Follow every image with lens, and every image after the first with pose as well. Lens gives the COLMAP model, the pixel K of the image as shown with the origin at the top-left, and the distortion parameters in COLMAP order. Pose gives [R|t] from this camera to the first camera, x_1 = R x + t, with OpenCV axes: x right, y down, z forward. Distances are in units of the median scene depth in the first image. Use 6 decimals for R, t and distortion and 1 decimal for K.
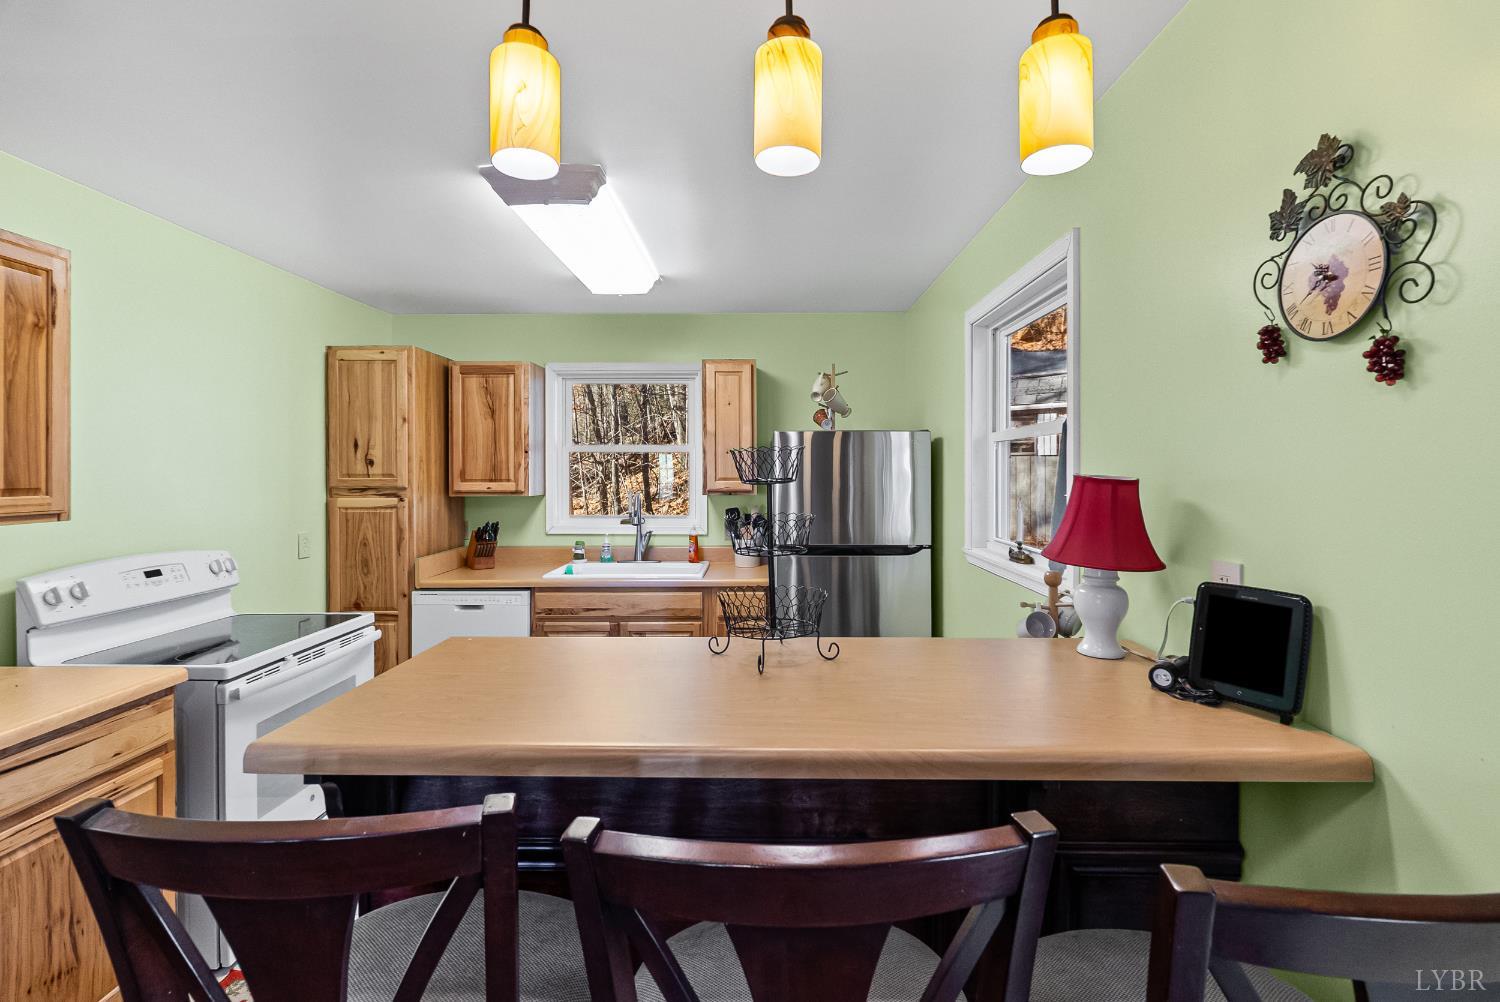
lens RADIAL K [[670.1, 0, 750.4], [0, 670.1, 494.8], [0, 0, 1]] dist [-0.003013, 0.000236]
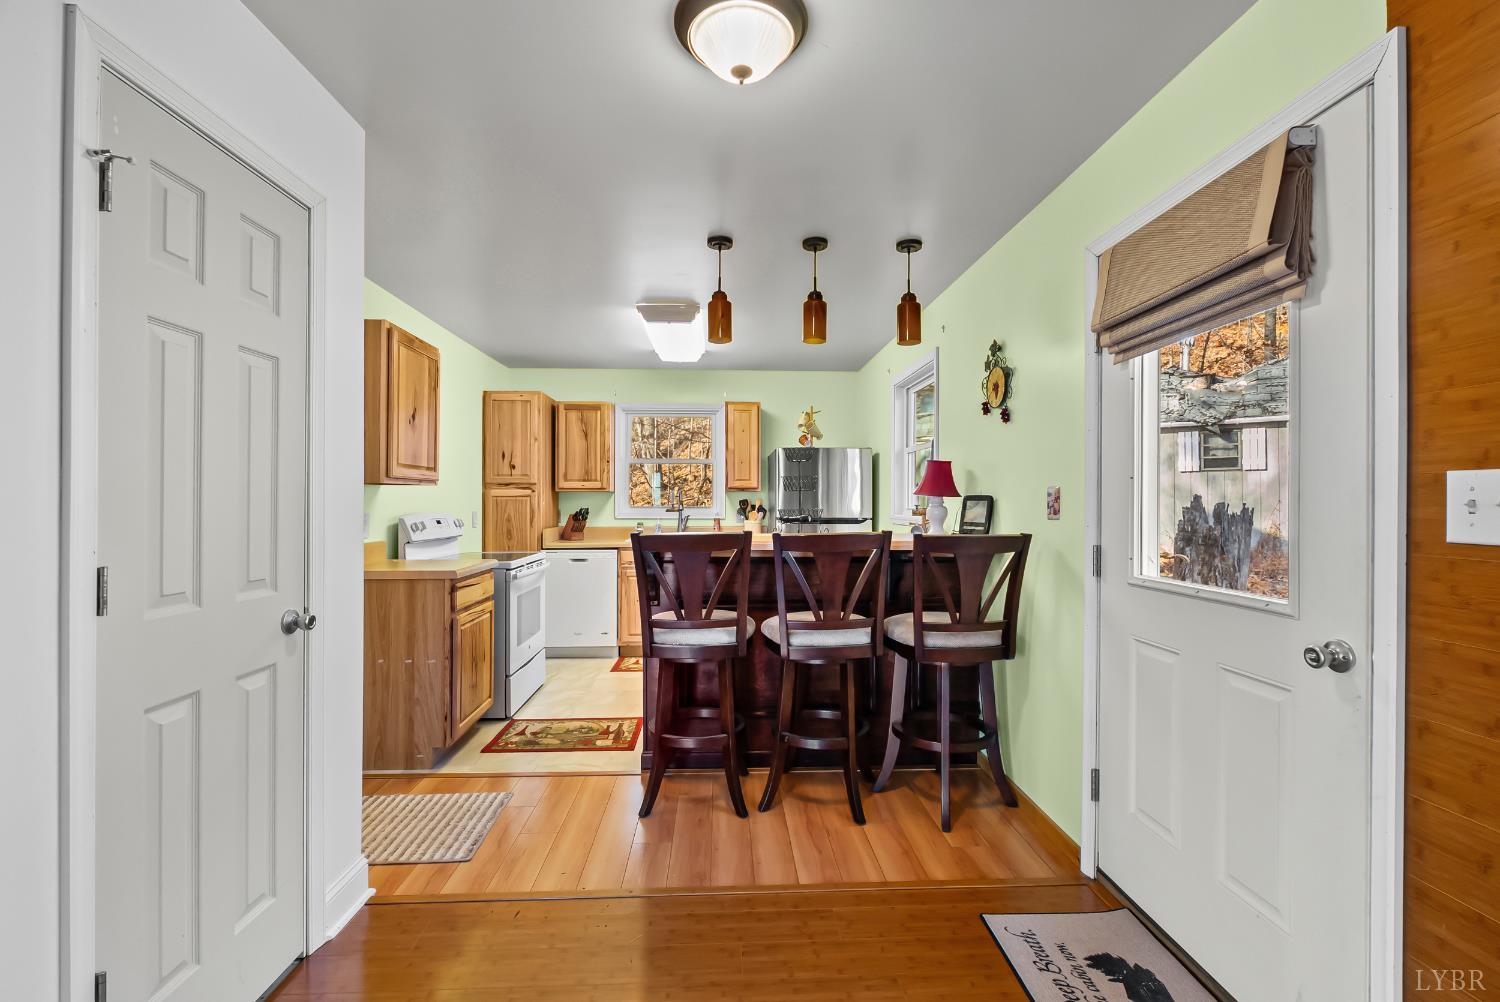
lens RADIAL K [[670.1, 0, 748.9], [0, 670.1, 511.6], [0, 0, 1]] dist [-0.003013, 0.000236]
pose [[0.997857, 0.001134, 0.065427, -0.127069], [0.000259, 0.999774, -0.021277, 0.087523], [-0.065437, 0.021248, 0.997630, -0.567757]]
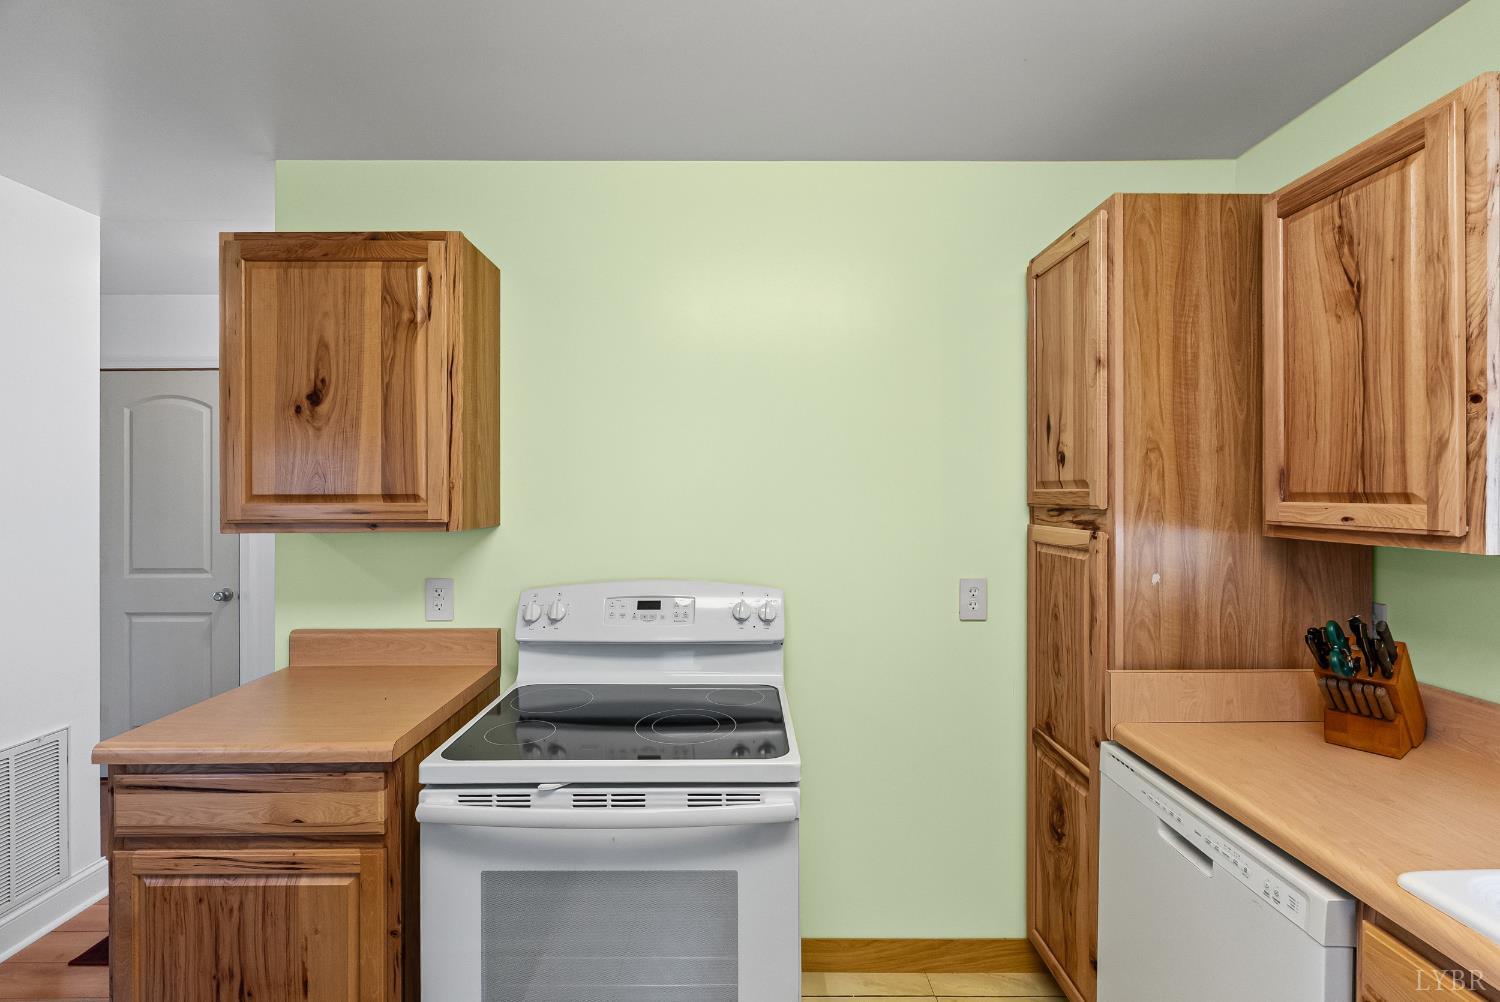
lens RADIAL K [[670.1, 0, 737.1], [0, 670.1, 487.2], [0, 0, 1]] dist [-0.003013, 0.000236]
pose [[0.015703, -0.002628, -0.999873, -0.060241], [-0.032801, 0.999457, -0.003142, -0.016545], [0.999339, 0.032846, 0.015609, 0.742626]]
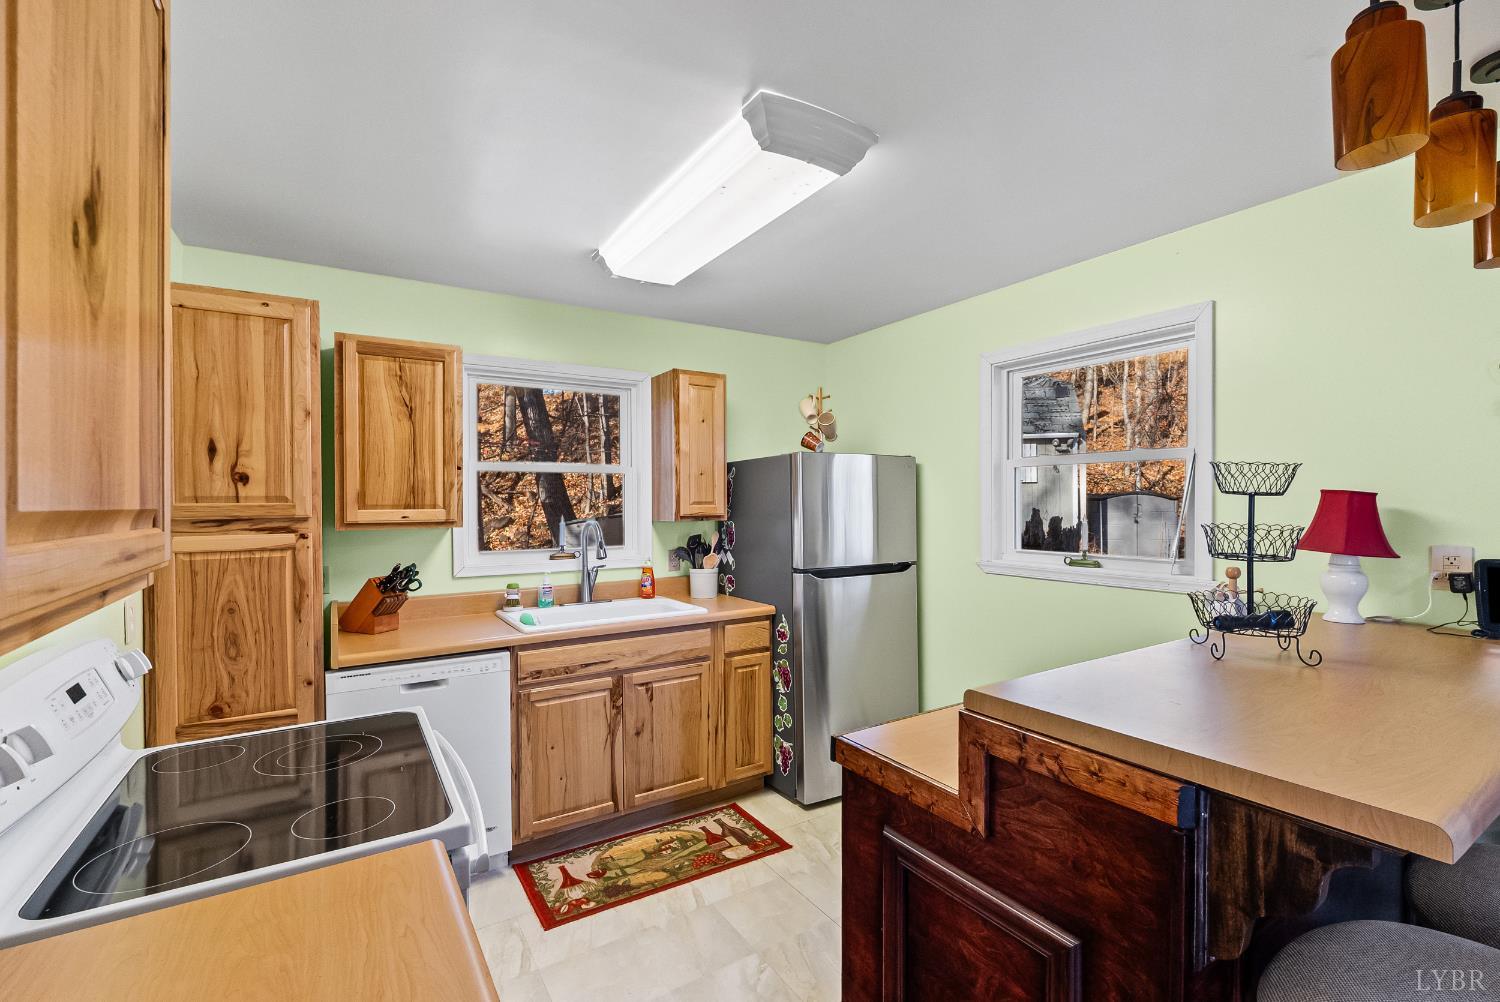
lens RADIAL K [[670.1, 0, 761.0], [0, 670.1, 522.4], [0, 0, 1]] dist [-0.003013, 0.000236]
pose [[0.829199, -0.020876, 0.558564, -0.514355], [0.024141, 0.999707, 0.001526, 0.003593], [-0.558433, 0.012219, 0.829460, 0.212075]]
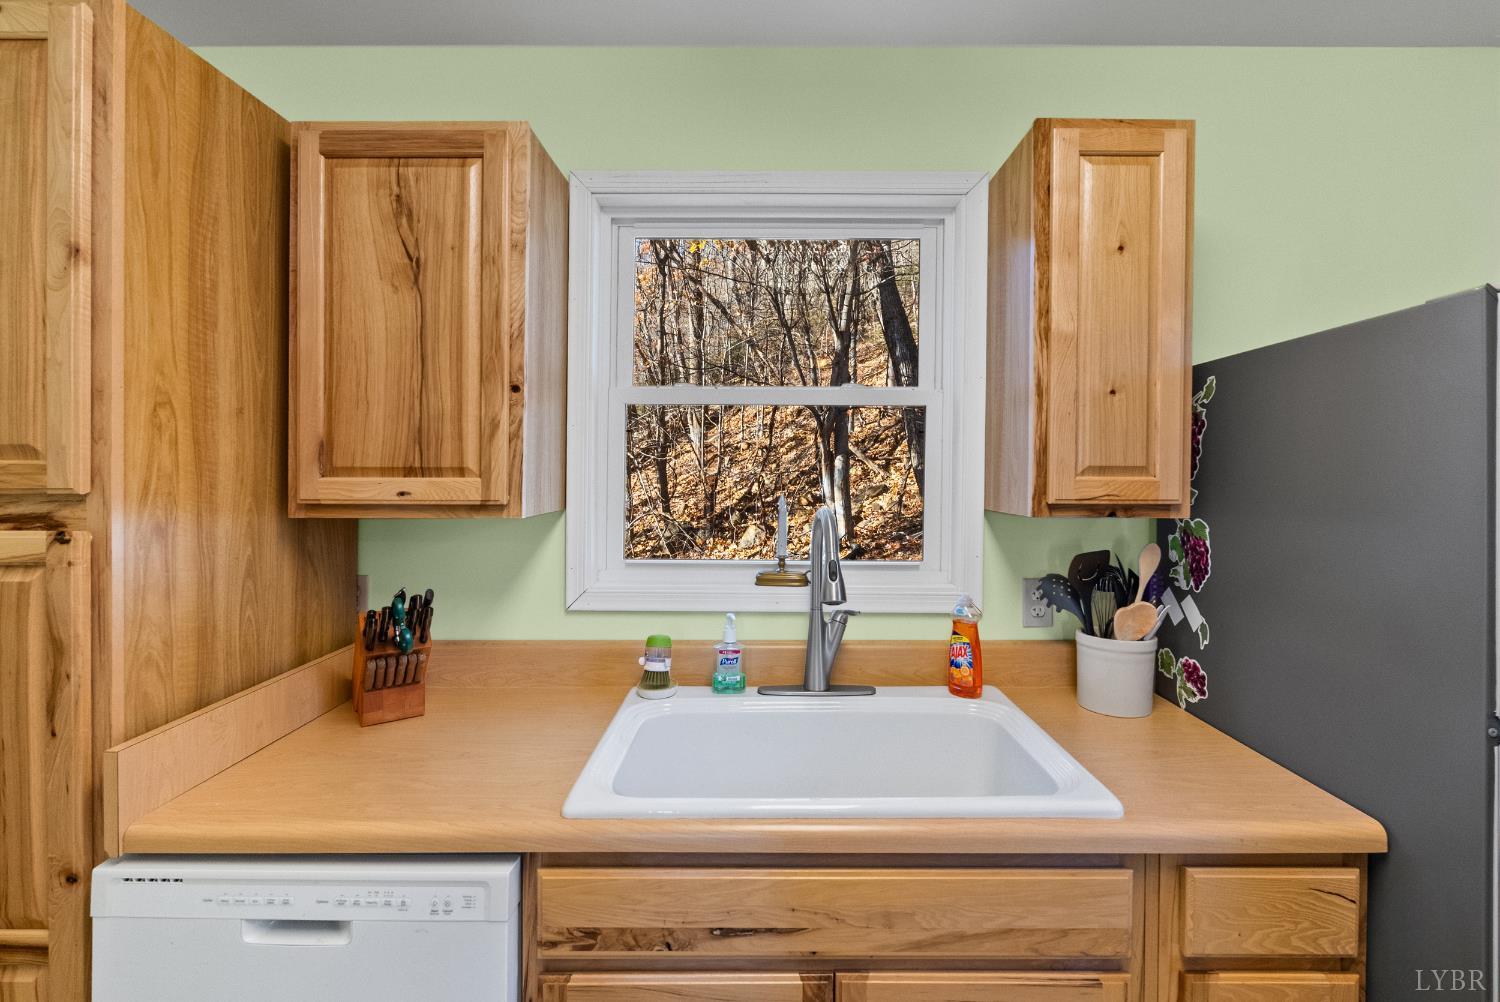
lens RADIAL K [[670.1, 0, 761.0], [0, 670.1, 477.9], [0, 0, 1]] dist [-0.003013, 0.000236]
pose [[0.999882, 0.003984, 0.014811, -0.232744], [-0.003653, 0.999744, -0.022340, -0.012340], [-0.014896, 0.022283, 0.999641, 0.715099]]
